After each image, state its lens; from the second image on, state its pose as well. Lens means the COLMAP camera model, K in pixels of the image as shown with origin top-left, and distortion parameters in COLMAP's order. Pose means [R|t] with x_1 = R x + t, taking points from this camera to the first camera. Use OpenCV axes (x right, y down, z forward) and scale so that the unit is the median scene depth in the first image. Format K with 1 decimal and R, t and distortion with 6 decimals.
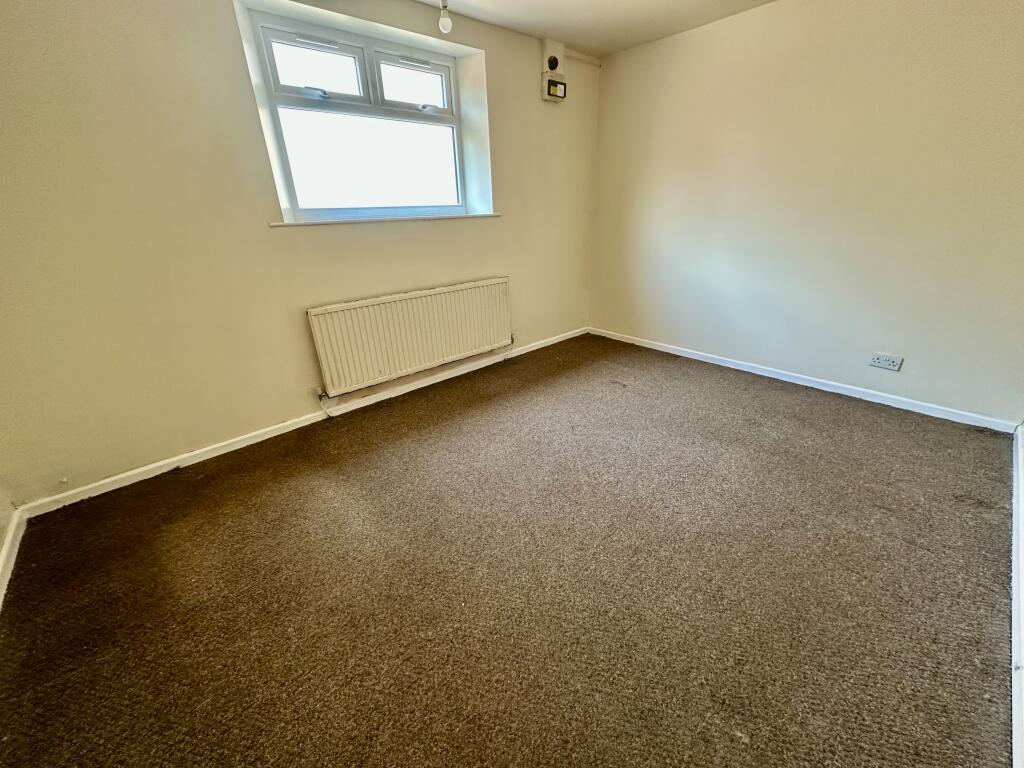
lens RADIAL K [[408.1, 0, 510.7], [0, 408.1, 382.7], [0, 0, 1]] dist [-0.000107, -0.000206]
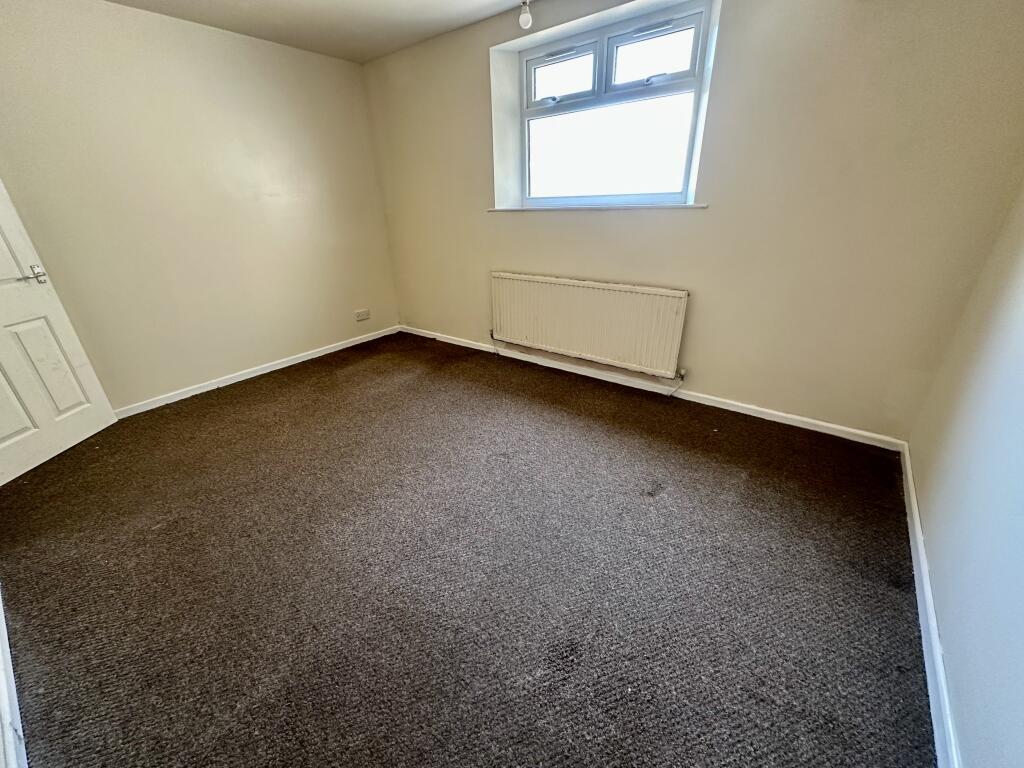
lens RADIAL K [[408.1, 0, 510.7], [0, 408.1, 382.7], [0, 0, 1]] dist [-0.000107, -0.000206]
pose [[0.179307, 0.422381, -0.888506, 0.820935], [-0.362650, 0.867921, 0.339410, -0.311697], [0.914513, 0.261358, 0.308801, 0.650867]]
